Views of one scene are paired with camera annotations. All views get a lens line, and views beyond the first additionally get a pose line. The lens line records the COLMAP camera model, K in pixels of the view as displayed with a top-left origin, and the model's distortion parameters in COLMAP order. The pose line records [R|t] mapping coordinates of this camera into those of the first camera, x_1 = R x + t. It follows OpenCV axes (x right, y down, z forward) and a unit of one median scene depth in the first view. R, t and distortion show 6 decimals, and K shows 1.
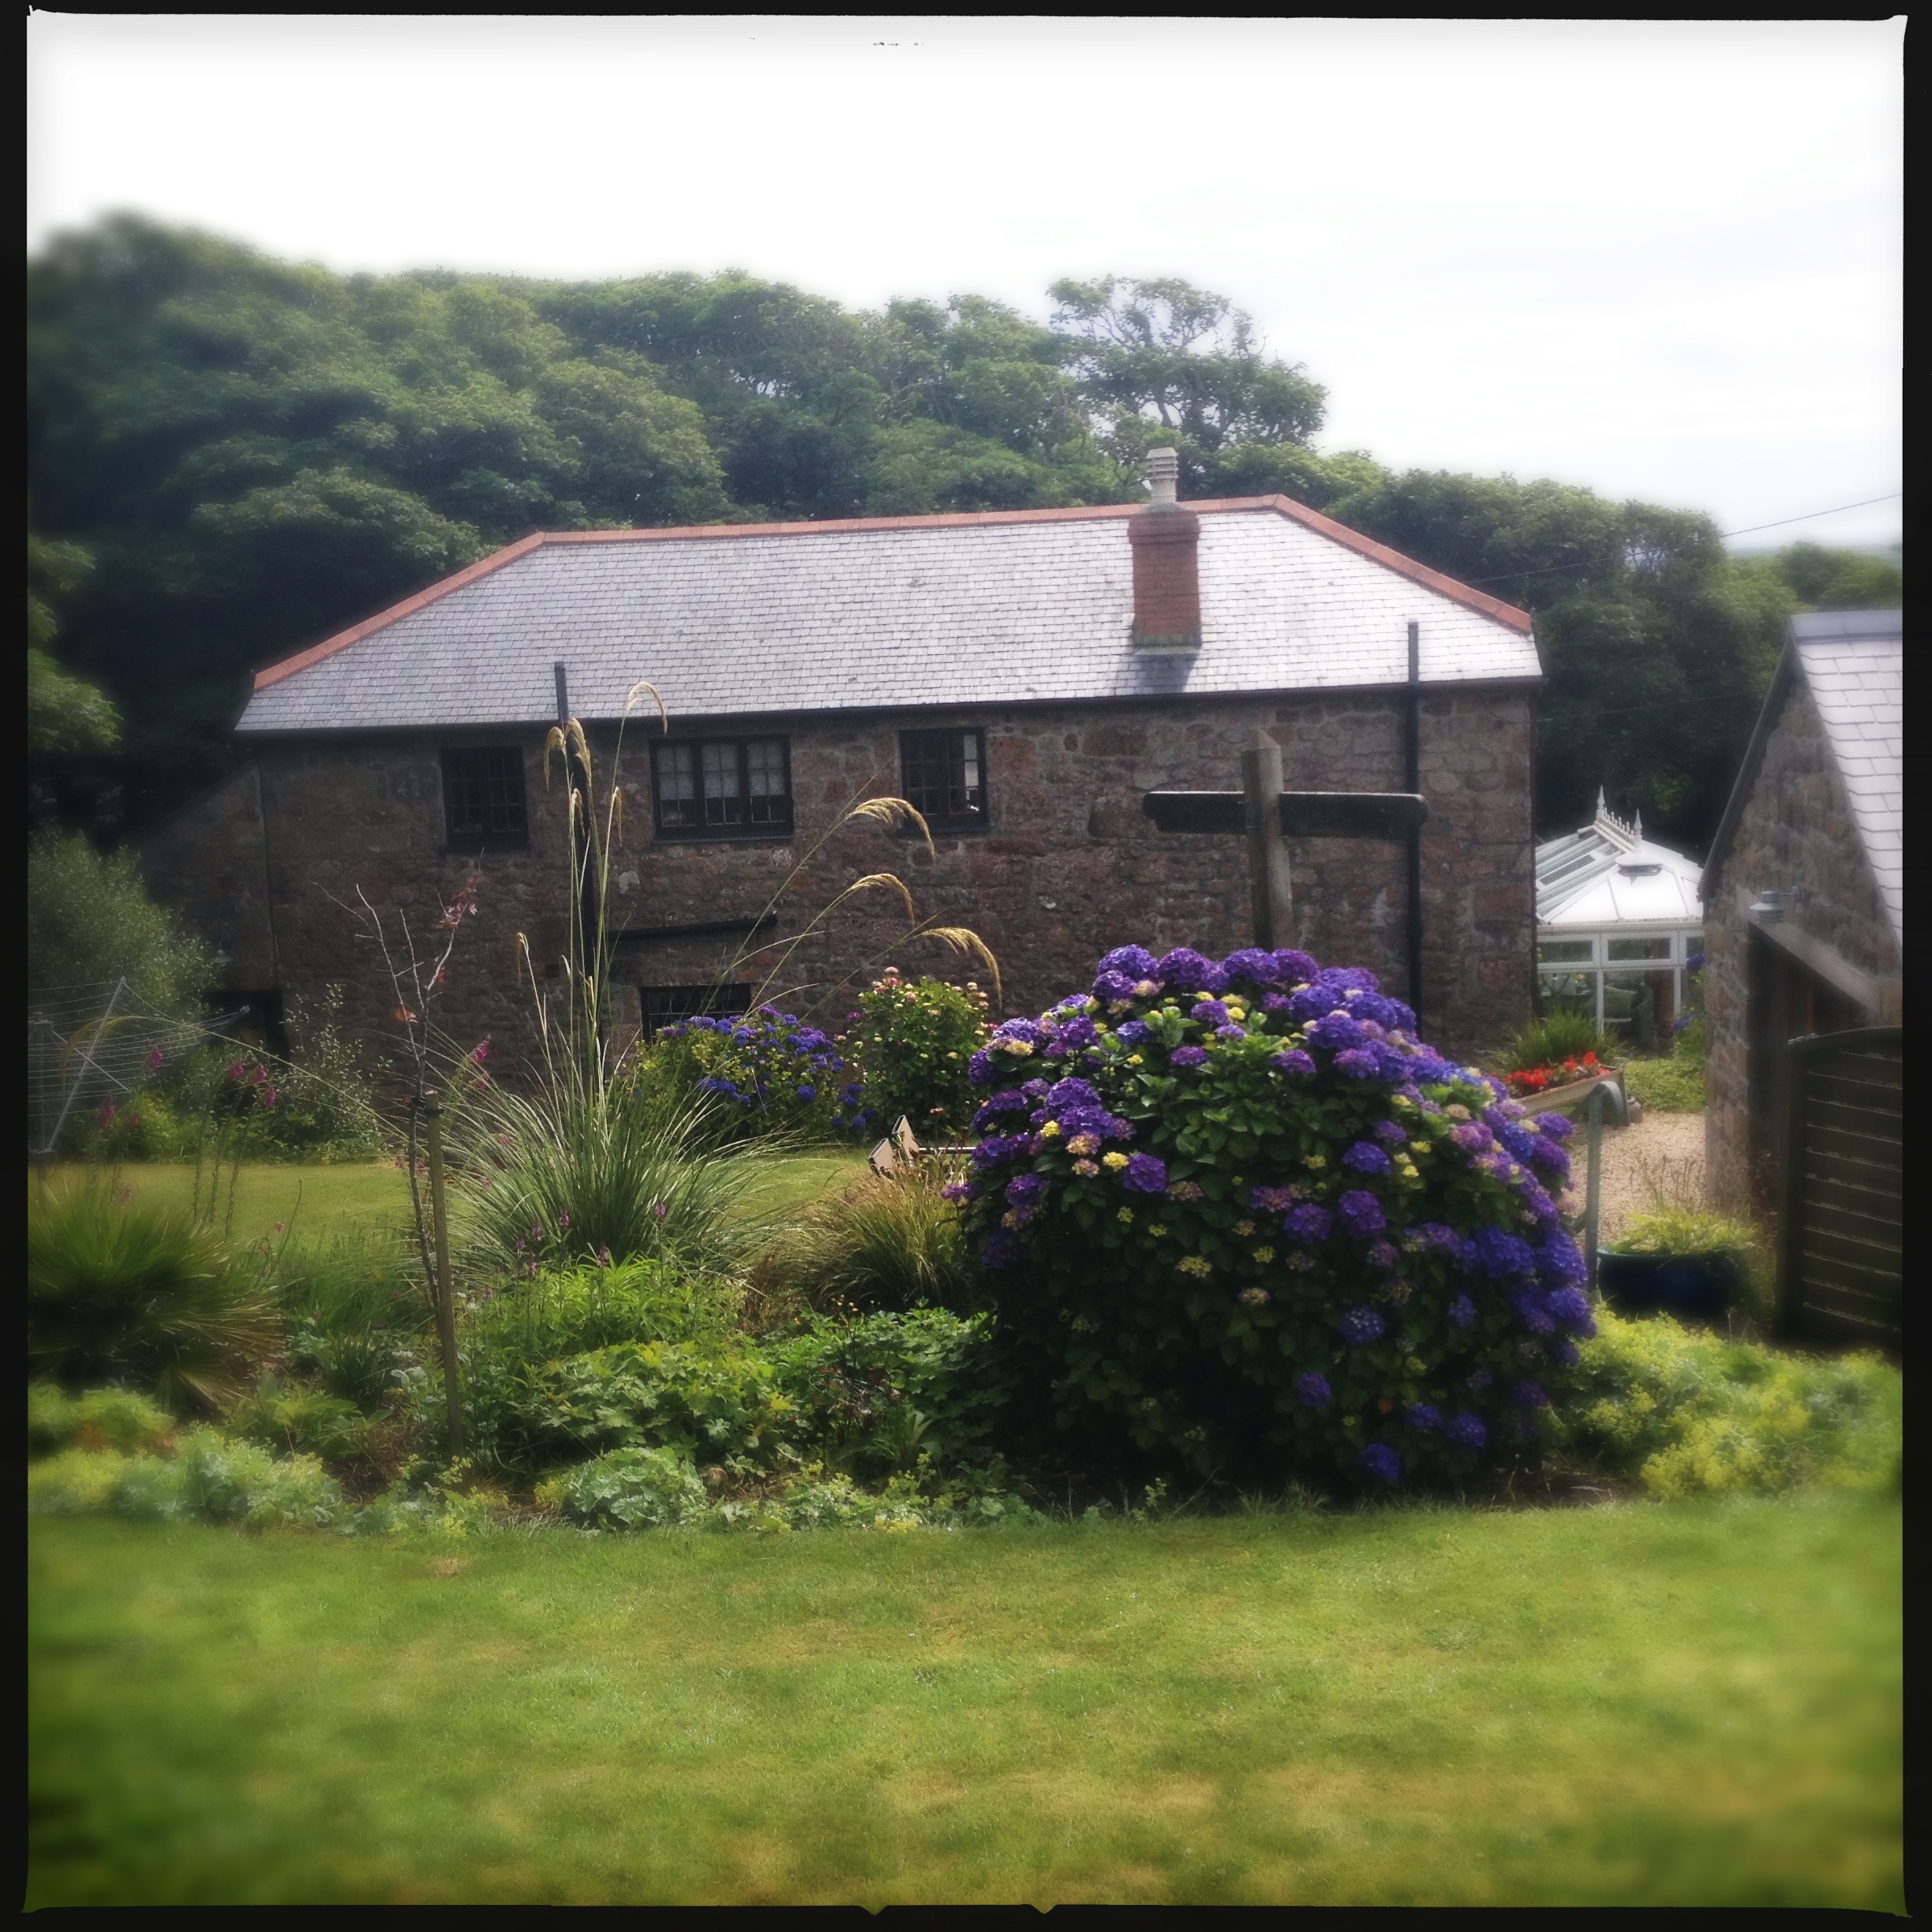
lens RADIAL K [[2379.8, 0, 966.0], [0, 2379.8, 966.0], [0, 0, 1]] dist [0.137520, -0.314898]
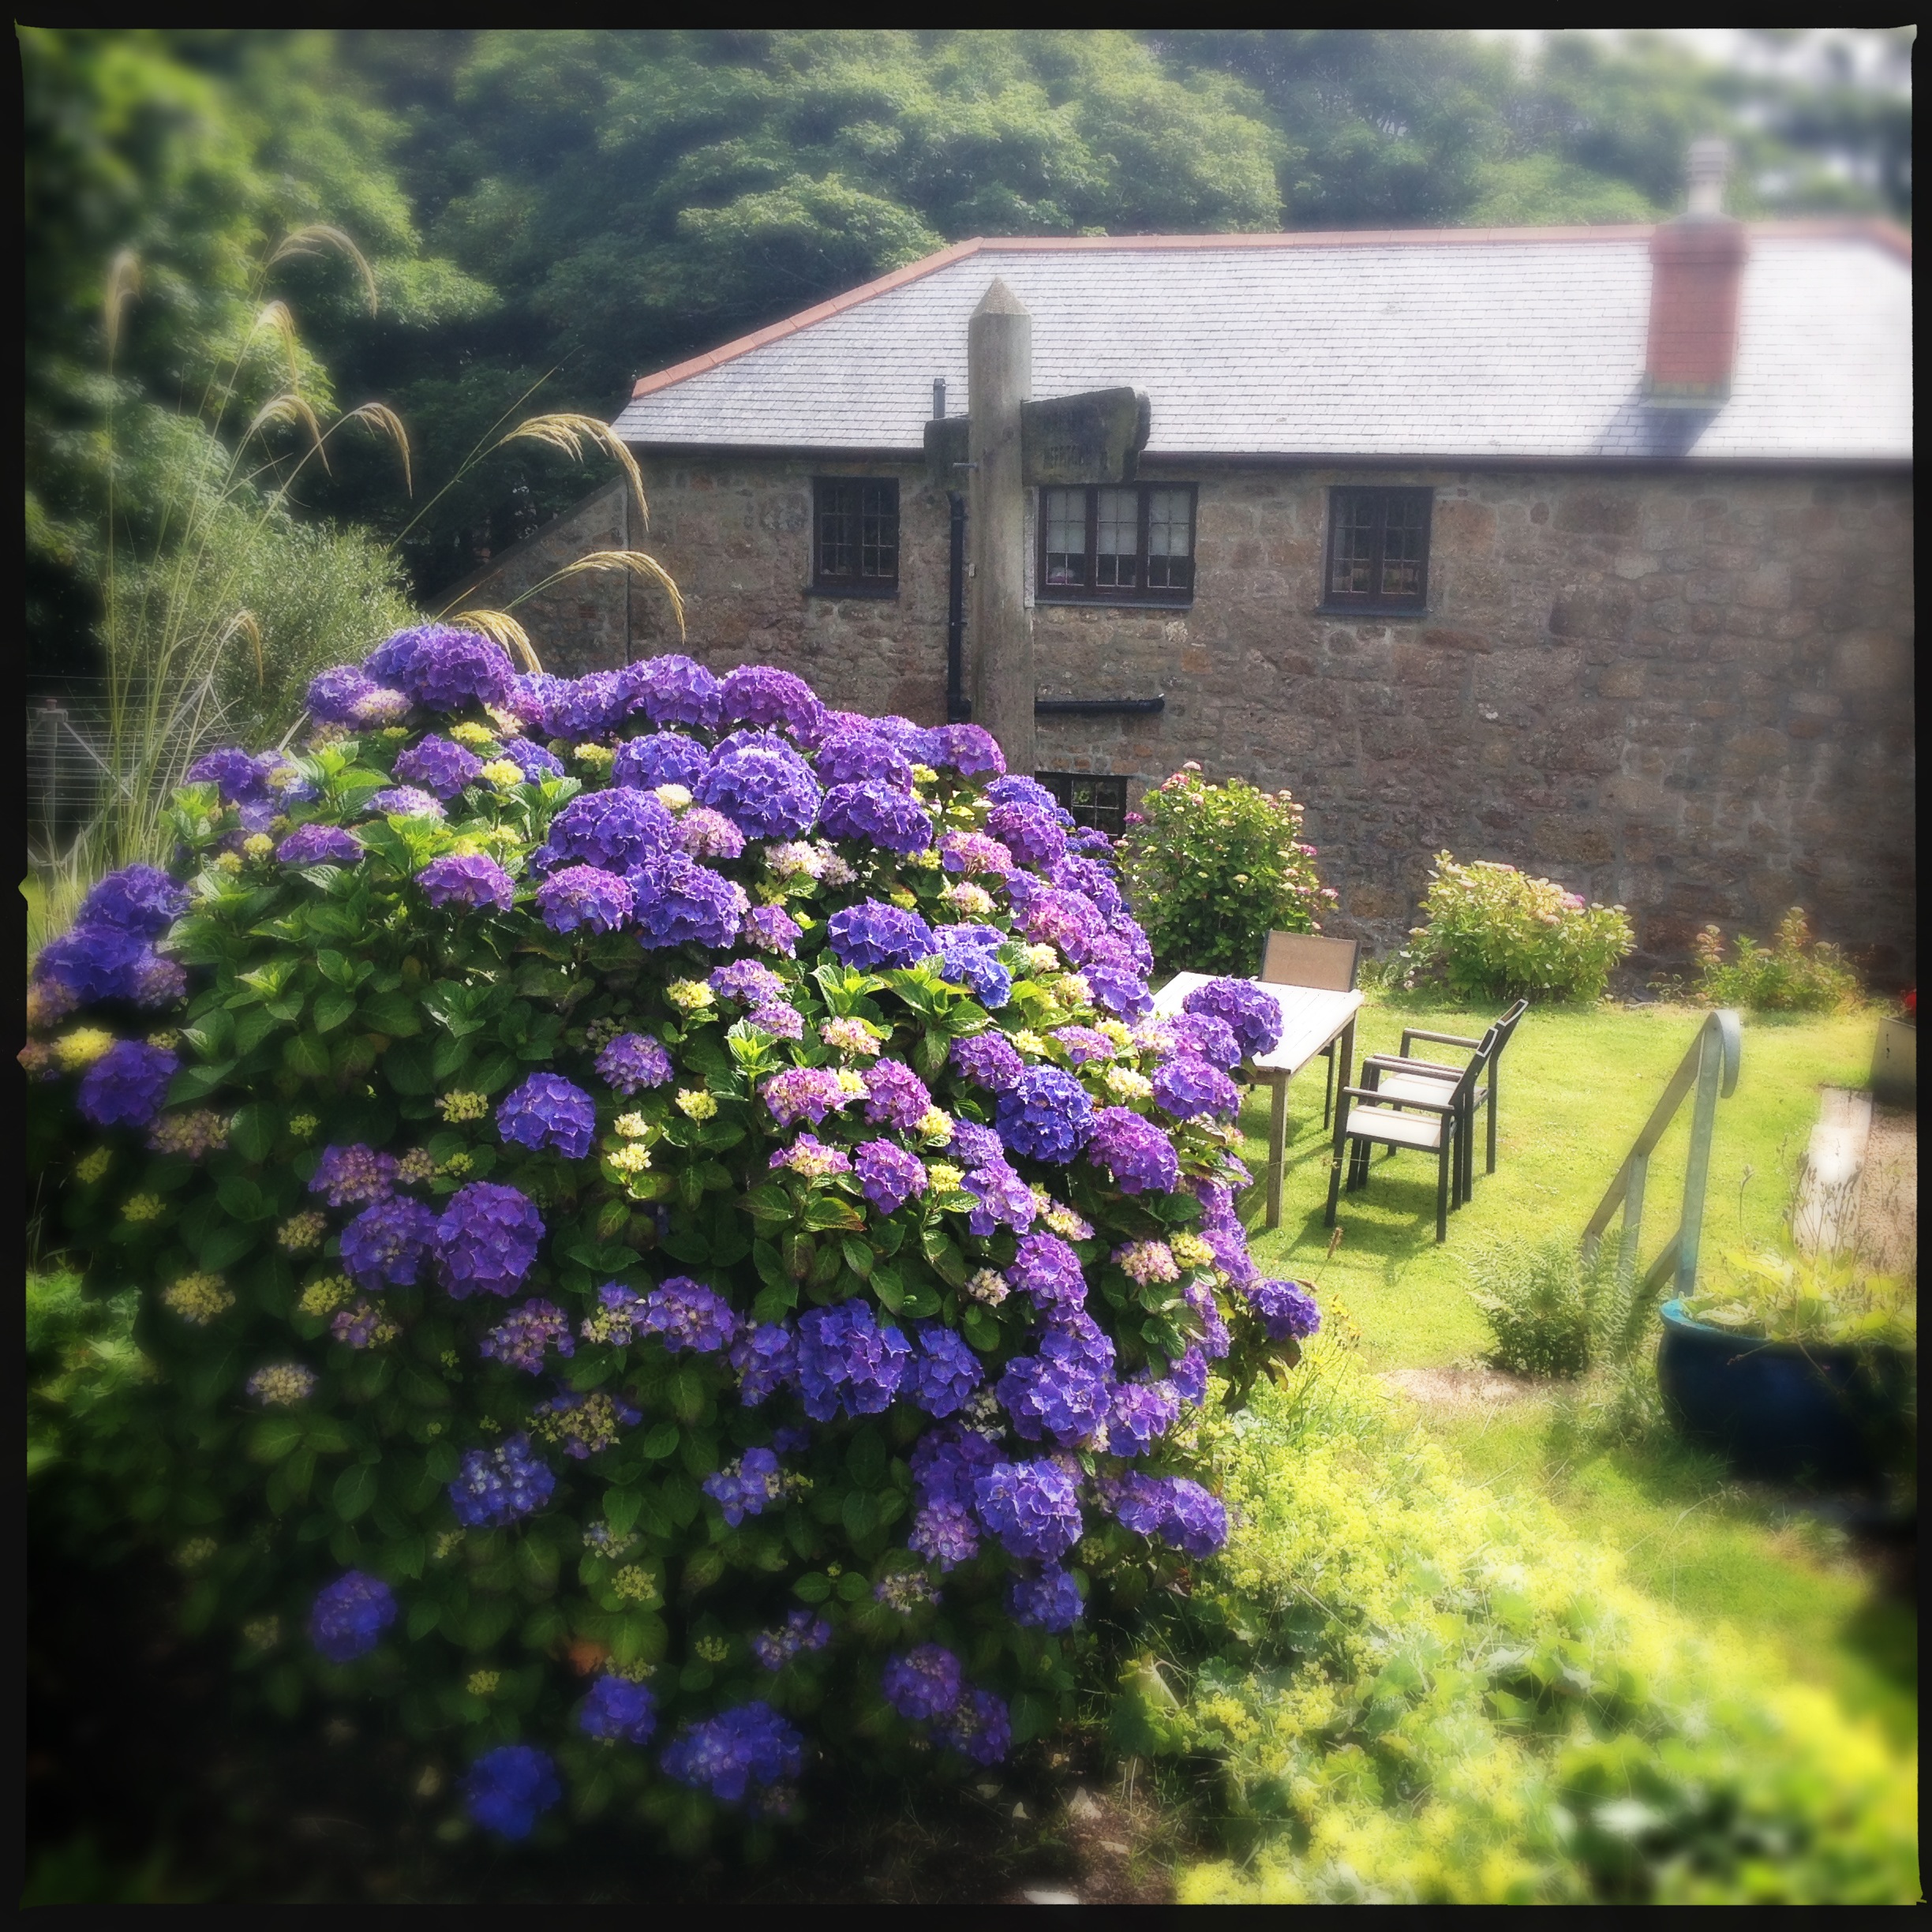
lens RADIAL K [[2379.8, 0, 964.1], [0, 2379.8, 1001.3], [0, 0, 1]] dist [0.143745, -0.321684]
pose [[0.957186, 0.122167, -0.262430, 0.089454], [-0.097063, 0.989550, 0.106632, 0.001447], [0.272714, -0.076594, 0.959041, 0.152464]]
